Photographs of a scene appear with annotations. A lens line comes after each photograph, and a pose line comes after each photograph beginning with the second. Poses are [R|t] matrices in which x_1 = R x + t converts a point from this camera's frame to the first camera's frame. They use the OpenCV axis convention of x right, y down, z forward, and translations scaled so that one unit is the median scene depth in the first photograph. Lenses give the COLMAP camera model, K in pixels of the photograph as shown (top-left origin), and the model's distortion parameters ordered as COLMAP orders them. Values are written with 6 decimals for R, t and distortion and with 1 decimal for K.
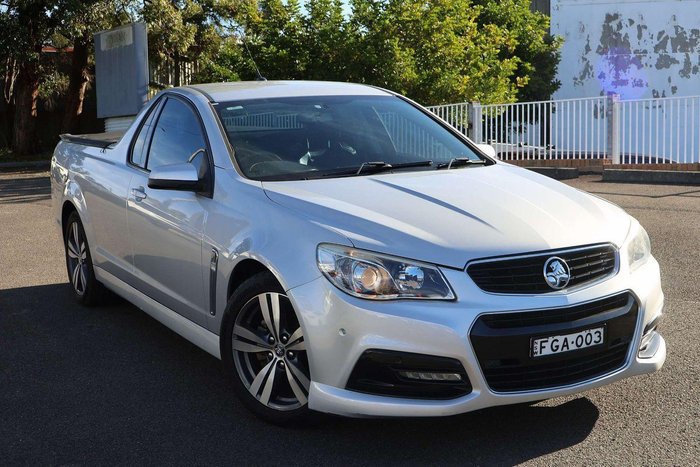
lens RADIAL K [[1002.6, 0, 340.0], [0, 1002.6, 233.3], [0, 0, 1]] dist [-0.026608, -0.024144]
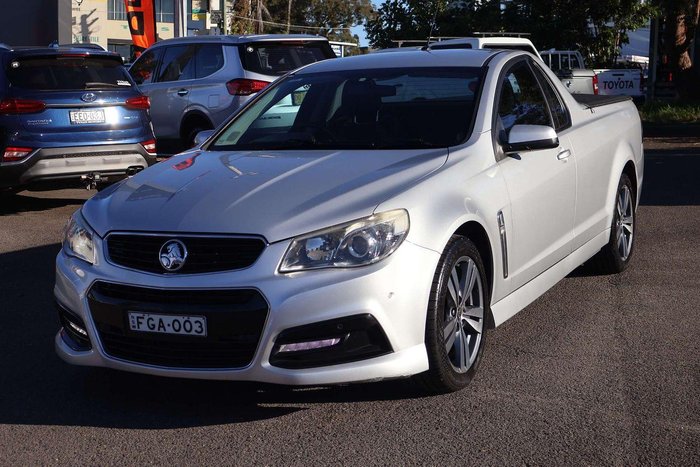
lens RADIAL K [[1100.2, 0, 350.0], [0, 1100.2, 233.5], [0, 0, 1]] dist [-0.004532, -0.039898]
pose [[0.589938, 0.116052, -0.799065, 1.223036], [-0.087153, 0.992988, 0.079873, -0.087264], [0.802731, 0.022521, 0.595916, 0.491260]]
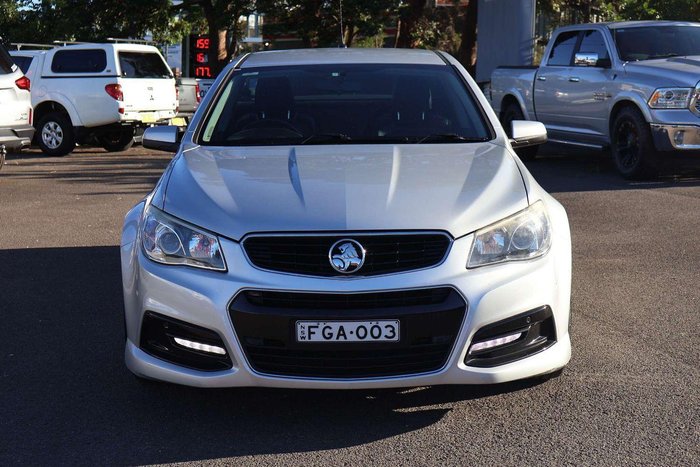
lens RADIAL K [[1047.3, 0, 350.0], [0, 1047.3, 233.5], [0, 0, 1]] dist [-0.007778, 0.006975]
pose [[0.879312, 0.085578, -0.468494, 0.680112], [-0.075774, 0.996331, 0.039775, -0.019908], [0.470179, 0.000525, 0.882571, 0.152990]]
